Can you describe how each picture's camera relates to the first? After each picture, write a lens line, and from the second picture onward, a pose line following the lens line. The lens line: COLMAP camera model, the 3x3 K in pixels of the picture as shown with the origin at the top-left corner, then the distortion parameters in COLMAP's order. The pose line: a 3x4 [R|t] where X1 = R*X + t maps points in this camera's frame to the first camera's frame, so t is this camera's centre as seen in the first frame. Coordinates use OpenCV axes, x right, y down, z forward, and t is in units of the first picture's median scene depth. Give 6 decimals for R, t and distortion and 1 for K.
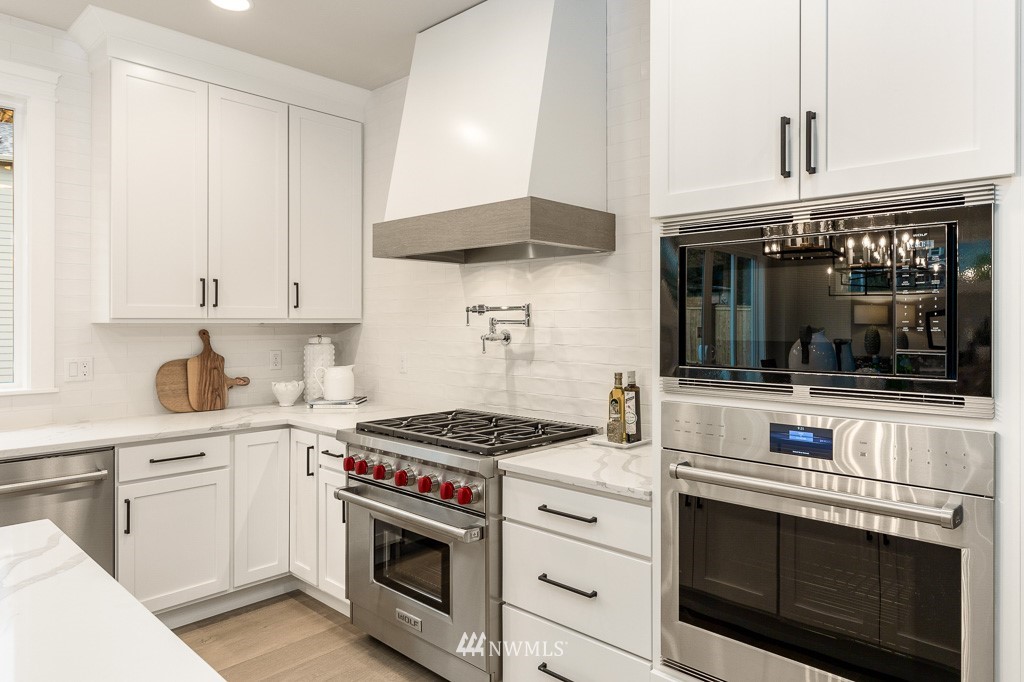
lens RADIAL K [[645.3, 0, 552.3], [0, 645.3, 321.0], [0, 0, 1]] dist [0.002364, 0.000291]
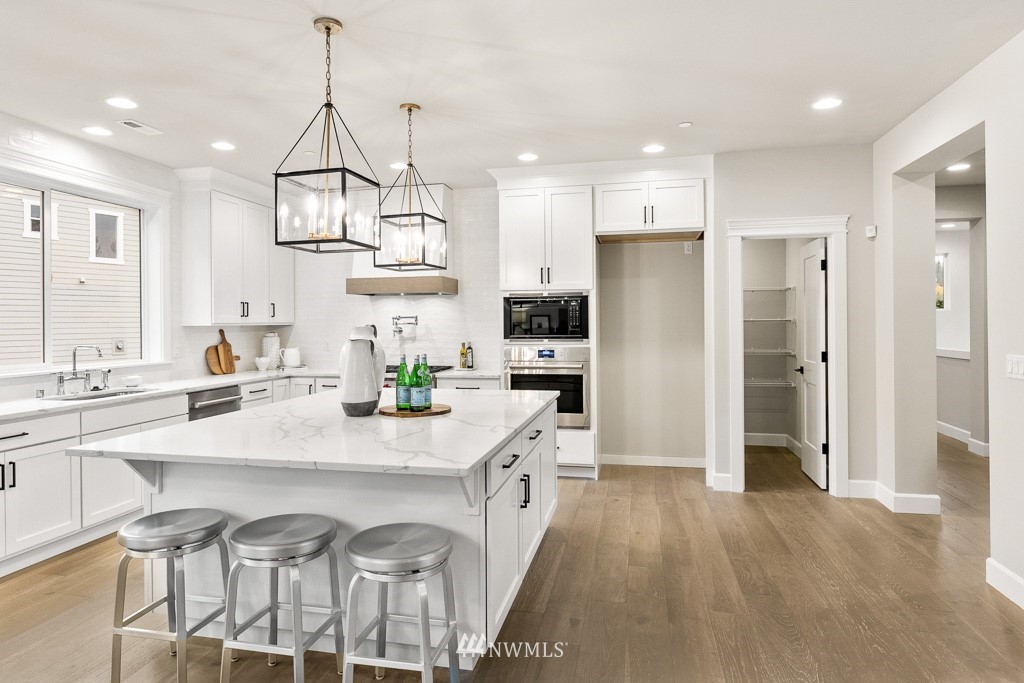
lens RADIAL K [[595.3, 0, 486.9], [0, 595.3, 319.1], [0, 0, 1]] dist [0.001039, 0.000003]
pose [[0.889092, -0.005138, 0.457700, -0.888079], [0.007790, 0.999962, -0.003906, -0.003728], [-0.457663, 0.007038, 0.889098, -1.135414]]
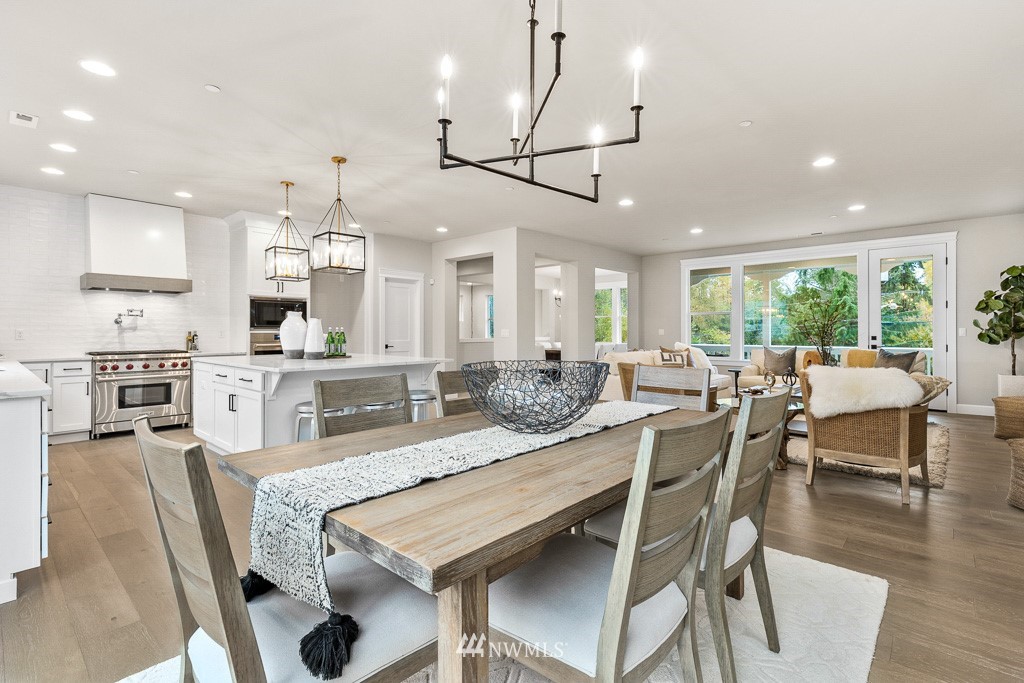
lens RADIAL K [[490.6, 0, 514.1], [0, 490.6, 331.2], [0, 0, 1]] dist [0.000075, 0.000202]
pose [[0.018948, 0.000662, 0.999820, -2.391157], [0.000772, 0.999999, -0.000677, 0.081040], [-0.999820, 0.000784, 0.018948, -0.727090]]
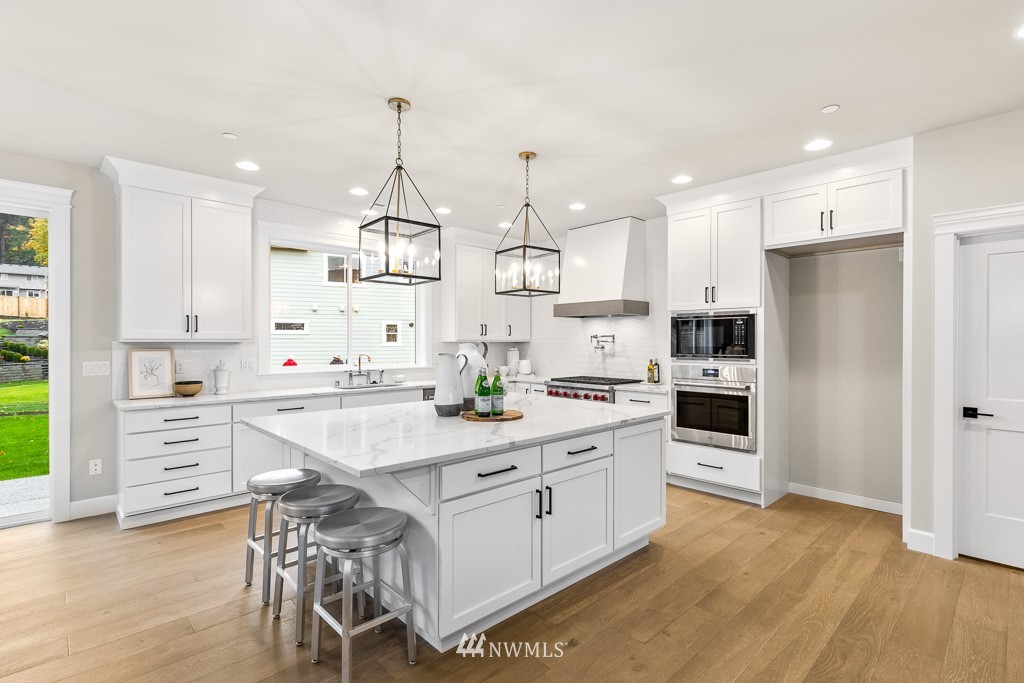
lens RADIAL K [[473.7, 0, 512.0], [0, 473.7, 341.5], [0, 0, 1]] dist [-0.000443, -0.000129]
pose [[0.995147, 0.000007, -0.098403, -0.294545], [0.000213, 0.999998, 0.002224, -0.002572], [0.098403, -0.002234, 0.995144, -1.102883]]
